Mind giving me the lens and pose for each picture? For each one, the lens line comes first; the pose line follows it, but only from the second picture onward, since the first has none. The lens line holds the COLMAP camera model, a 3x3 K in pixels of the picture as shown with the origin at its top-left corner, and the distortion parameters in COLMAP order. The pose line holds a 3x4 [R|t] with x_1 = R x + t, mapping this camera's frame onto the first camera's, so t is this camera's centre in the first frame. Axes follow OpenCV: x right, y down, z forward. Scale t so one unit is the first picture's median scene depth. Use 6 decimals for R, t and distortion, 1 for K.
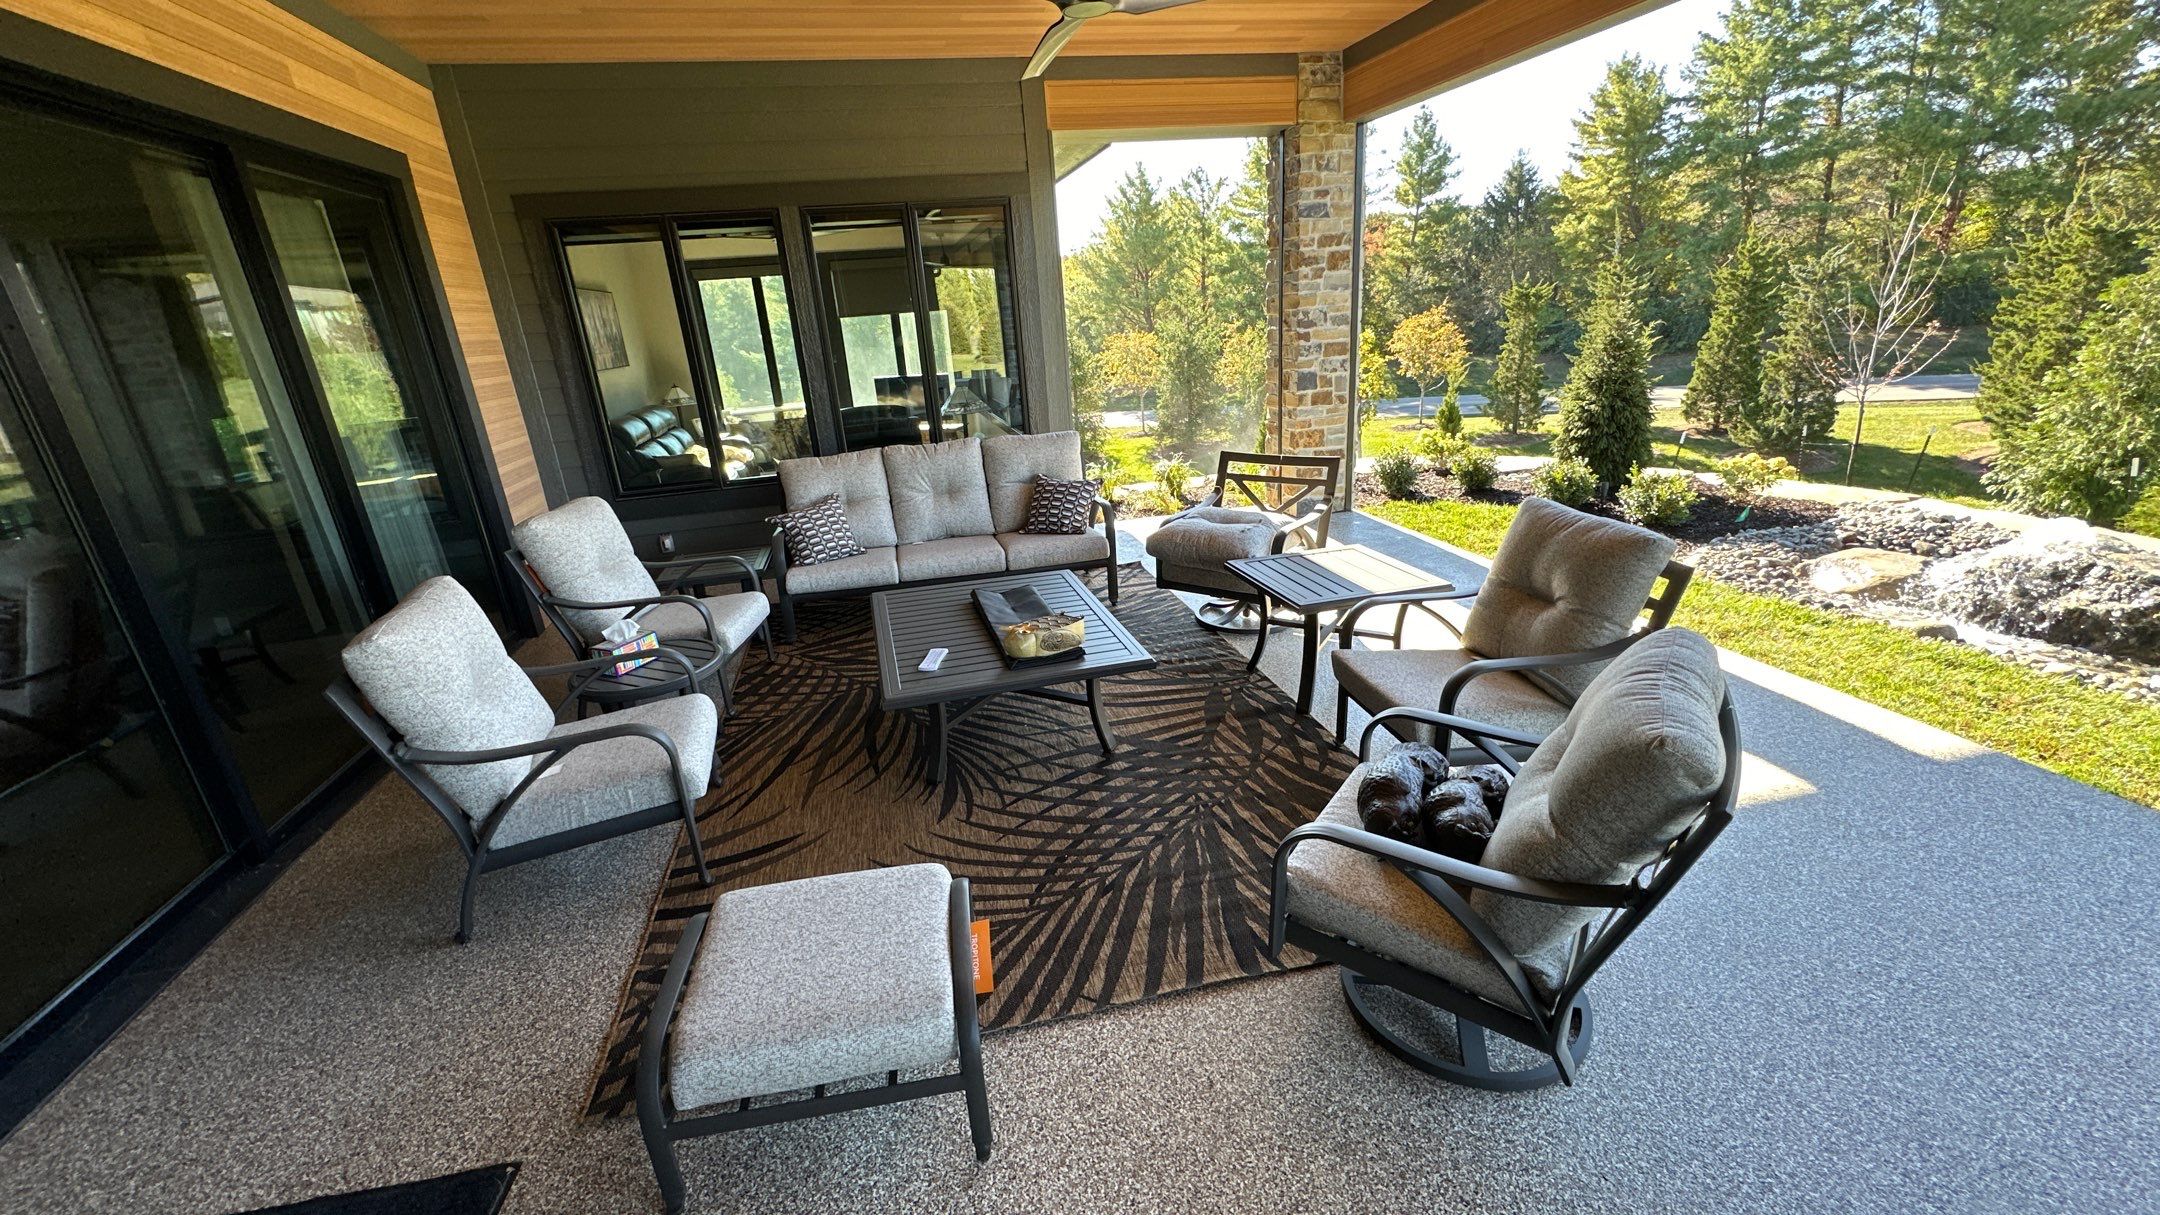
lens RADIAL K [[860.9, 0, 1083.0], [0, 860.9, 617.4], [0, 0, 1]] dist [-0.006823, 0.000680]
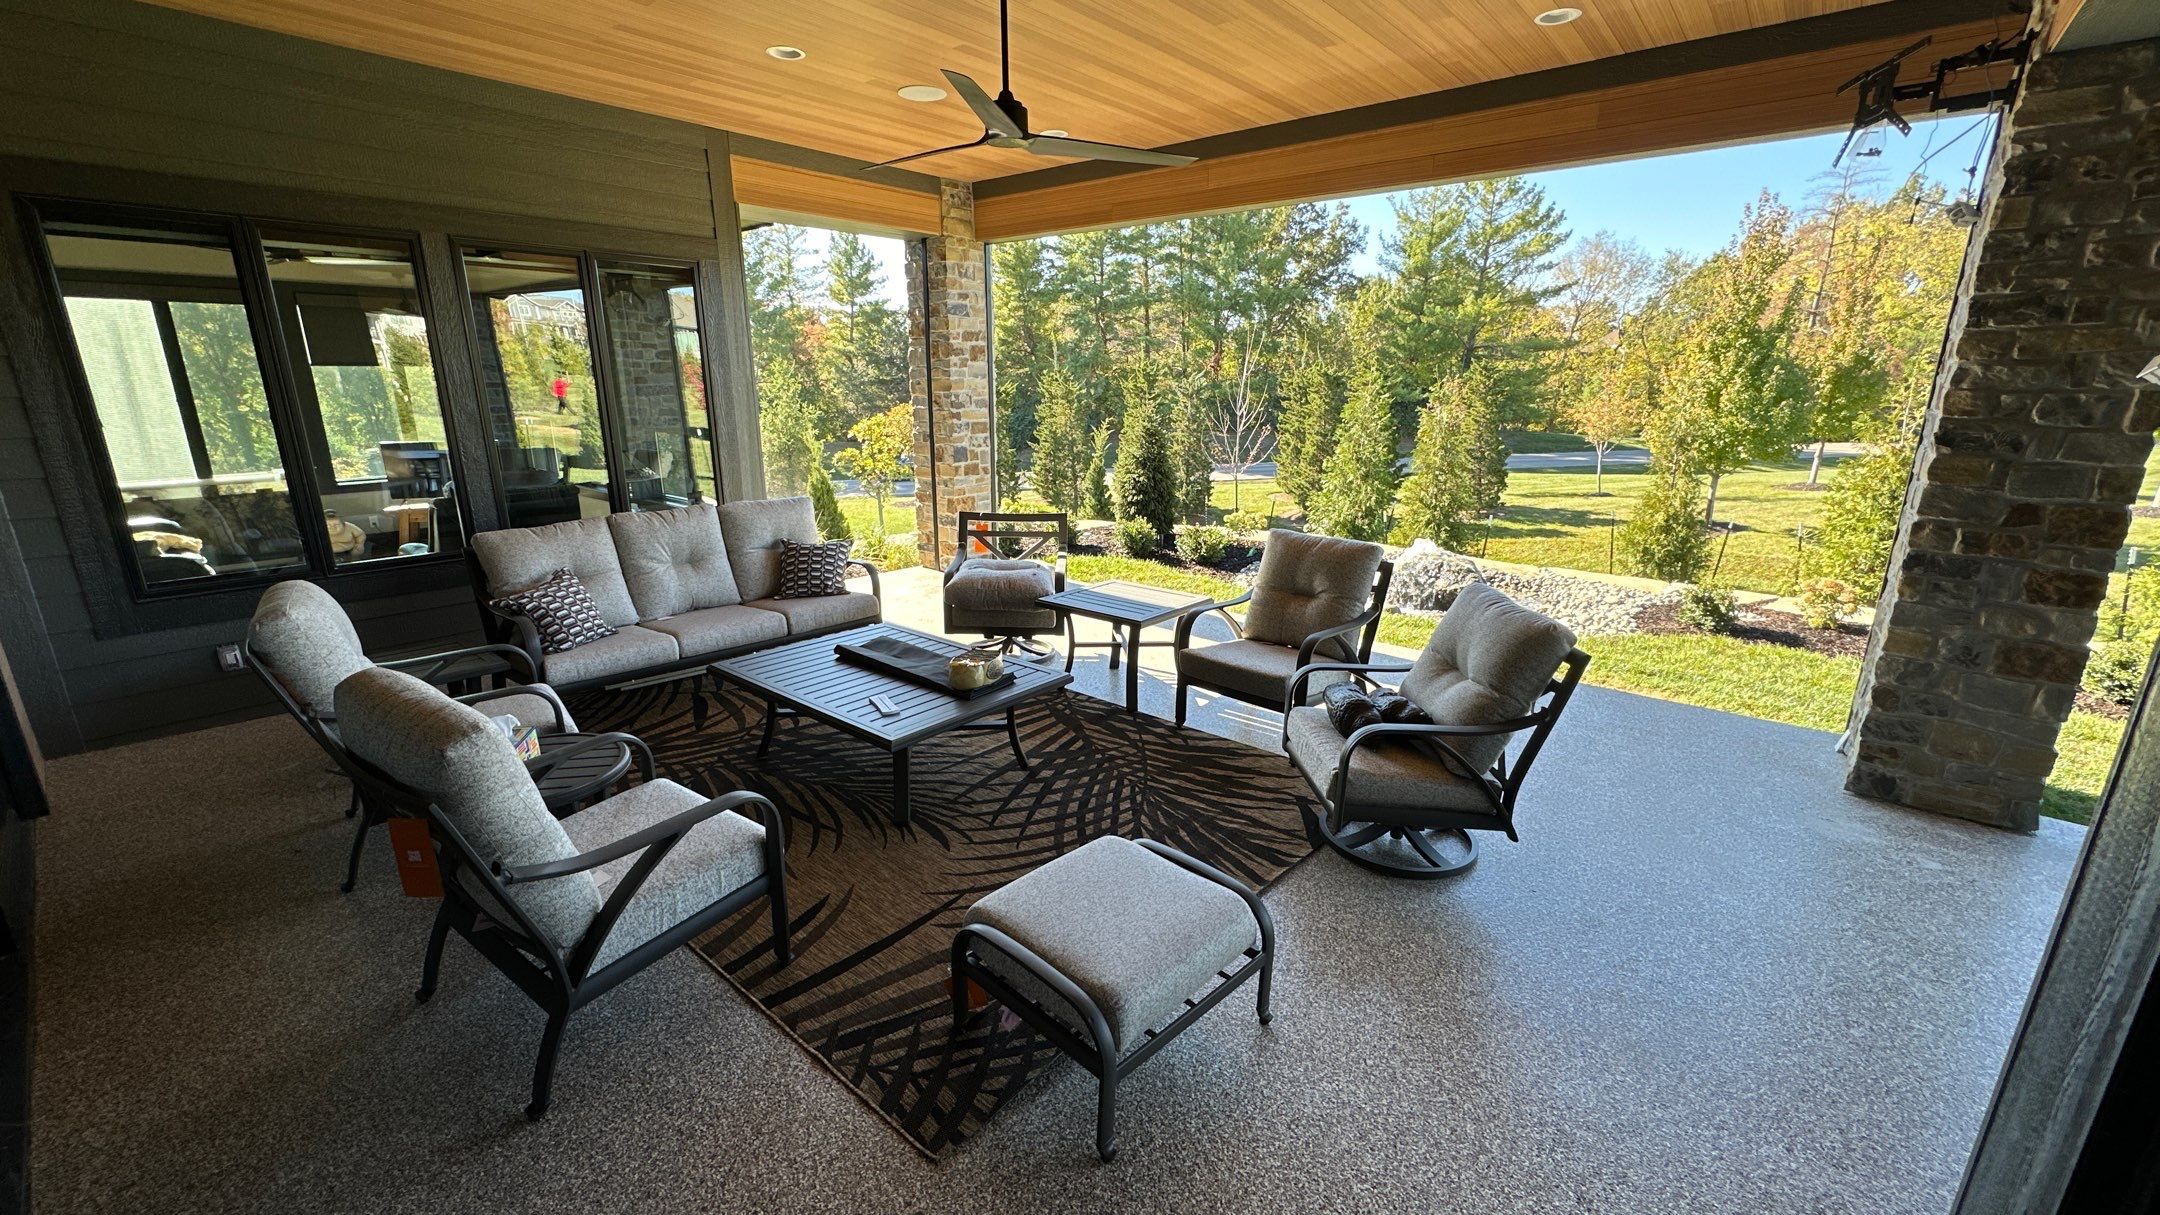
lens RADIAL K [[860.9, 0, 1085.3], [0, 860.9, 618.9], [0, 0, 1]] dist [-0.006823, 0.000680]
pose [[0.806717, -0.090355, 0.583989, -0.264245], [0.142952, 0.988729, -0.044495, 0.012935], [-0.573387, 0.119378, 0.810541, 0.009668]]
